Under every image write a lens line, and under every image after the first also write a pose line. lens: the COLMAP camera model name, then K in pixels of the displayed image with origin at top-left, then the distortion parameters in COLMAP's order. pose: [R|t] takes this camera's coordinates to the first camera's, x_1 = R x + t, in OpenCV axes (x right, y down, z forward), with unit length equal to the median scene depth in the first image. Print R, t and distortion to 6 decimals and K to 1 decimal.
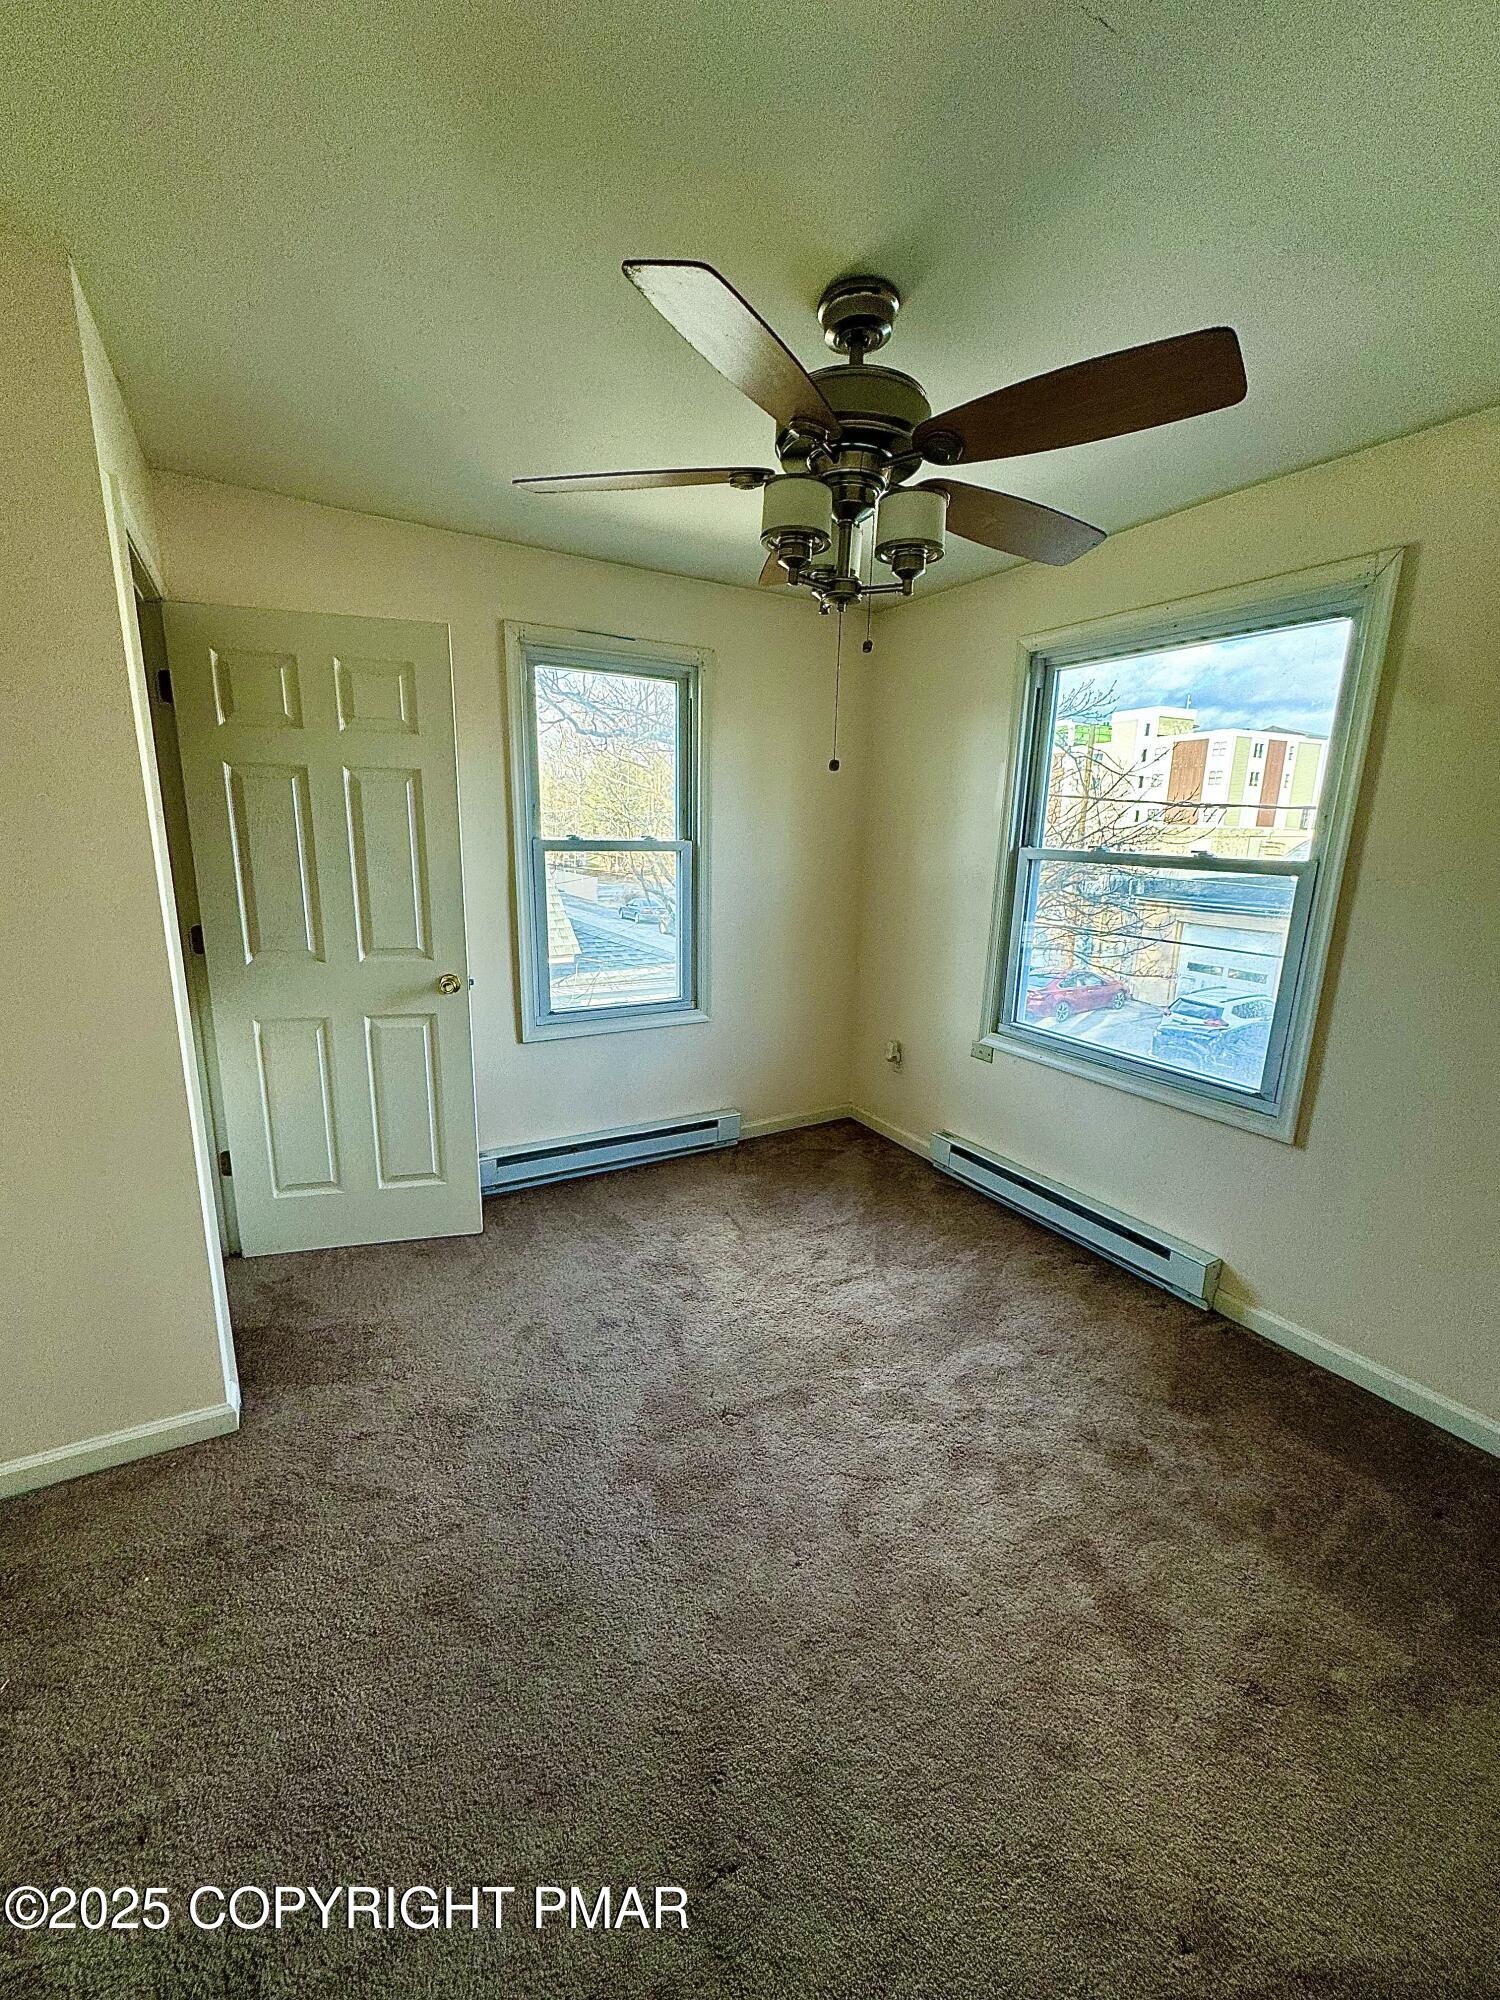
lens RADIAL K [[801.9, 0, 749.0], [0, 801.9, 992.6], [0, 0, 1]] dist [0.000732, 0.000044]
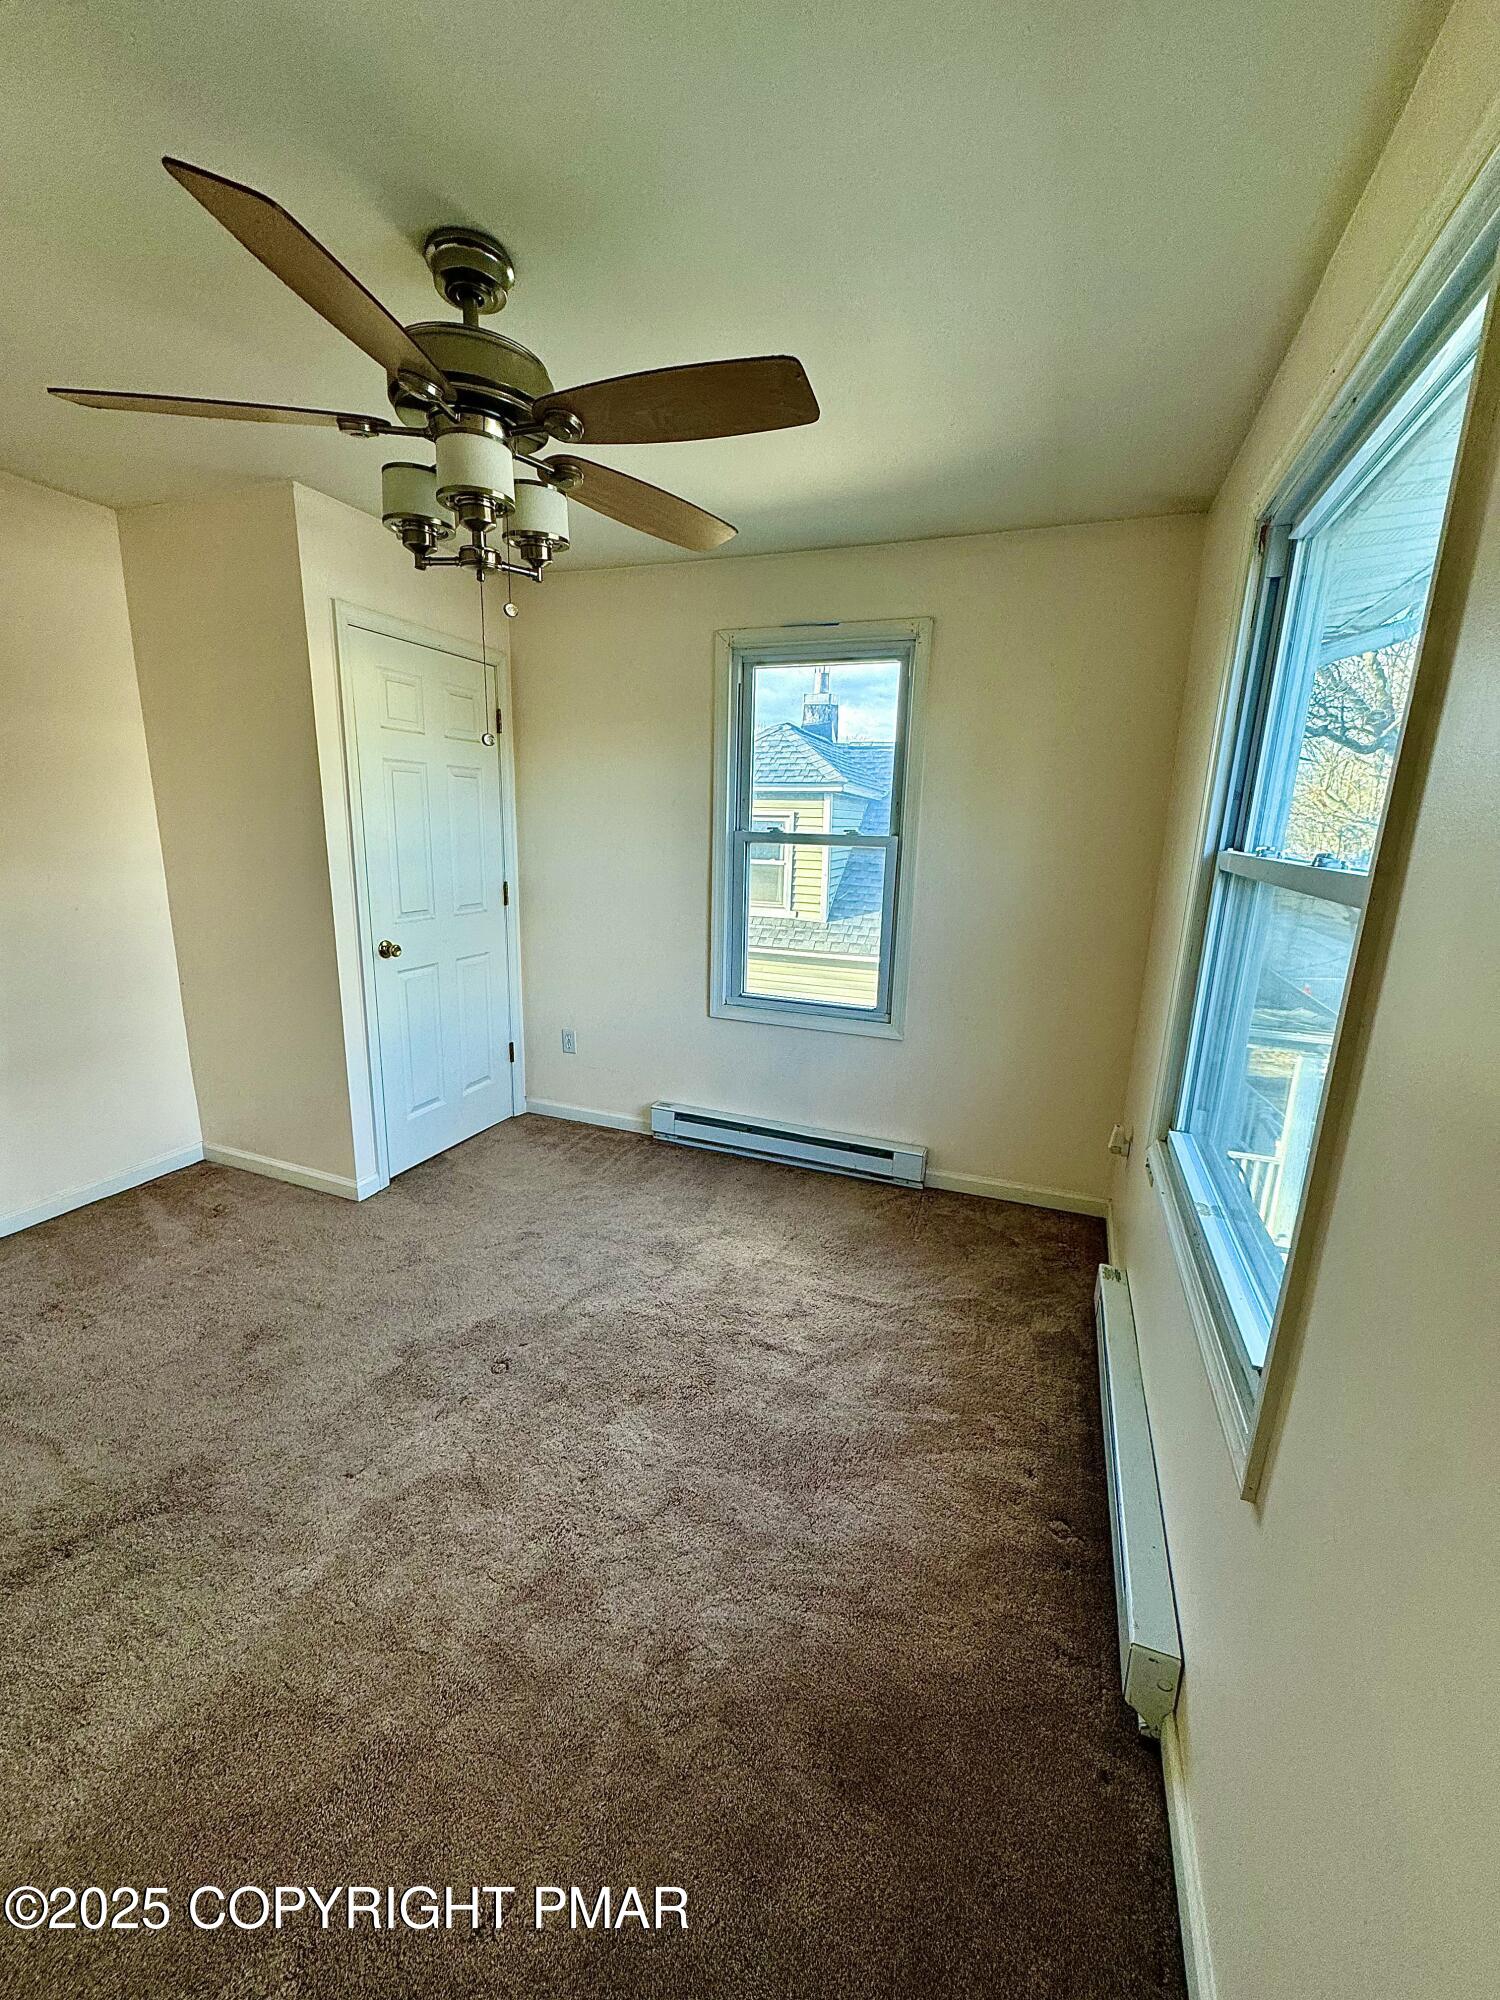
lens RADIAL K [[790.2, 0, 750.0], [0, 790.2, 1000.0], [0, 0, 1]] dist [0.000245, 0.000000]
pose [[0.627684, 0.172110, -0.759204, 0.549772], [-0.176478, 0.981323, 0.076557, -0.050228], [0.758201, 0.085929, 0.646334, 0.332541]]
